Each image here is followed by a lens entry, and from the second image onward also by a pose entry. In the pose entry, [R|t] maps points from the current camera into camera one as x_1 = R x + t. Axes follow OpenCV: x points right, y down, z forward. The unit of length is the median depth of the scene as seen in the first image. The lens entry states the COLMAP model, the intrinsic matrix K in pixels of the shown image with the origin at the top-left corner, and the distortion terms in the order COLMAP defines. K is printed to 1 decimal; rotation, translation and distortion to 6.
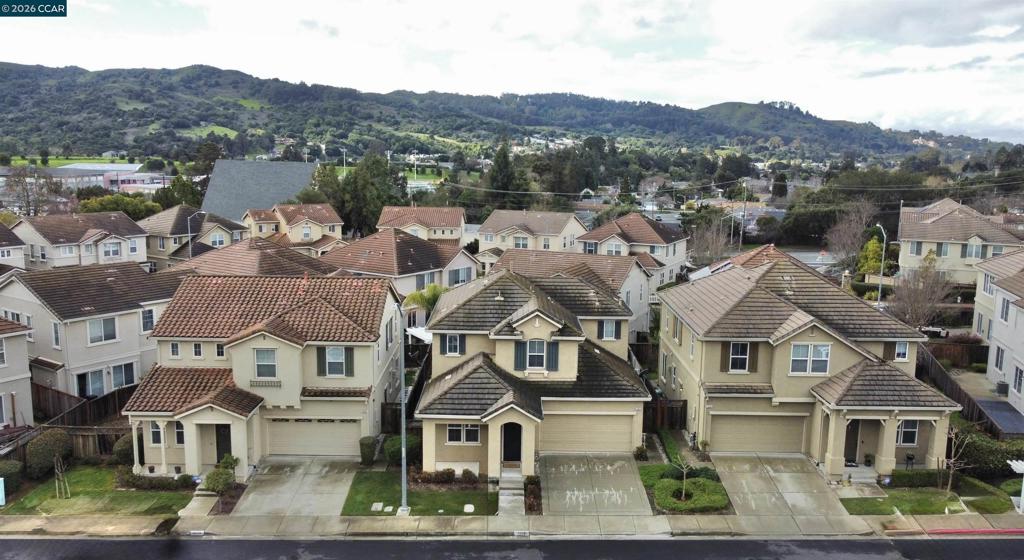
lens RADIAL K [[843.4, 0, 505.0], [0, 843.4, 297.7], [0, 0, 1]] dist [-0.000501, -0.004890]
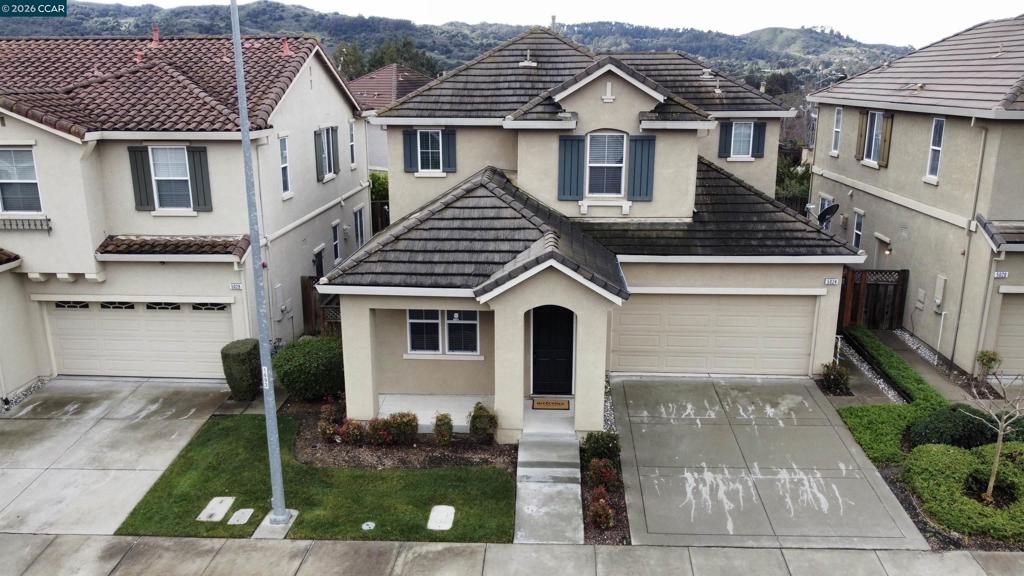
lens RADIAL K [[778.4, 0, 506.1], [0, 778.4, 289.3], [0, 0, 1]] dist [-0.004332, -0.004504]
pose [[0.998221, 0.000594, -0.059613, 0.008115], [0.004651, 0.996127, 0.087807, 0.097391], [0.059434, -0.087928, 0.994352, 0.568290]]
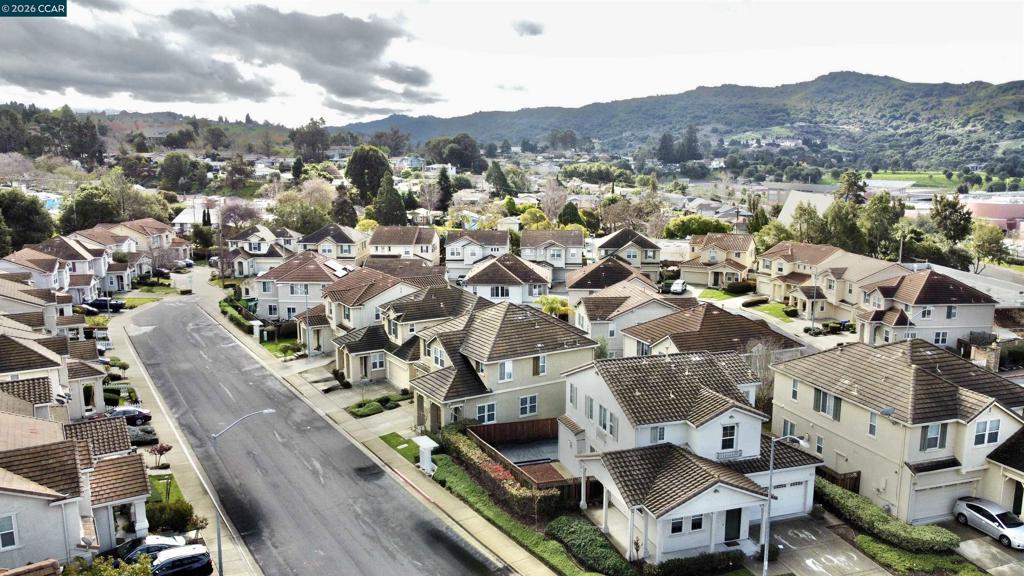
lens RADIAL K [[778.4, 0, 511.6], [0, 778.4, 295.6], [0, 0, 1]] dist [-0.004332, -0.004504]
pose [[0.525292, 0.144860, -0.838501, 1.638863], [-0.143525, 0.986368, 0.080492, -0.184506], [0.838731, 0.078064, 0.538922, 0.274036]]
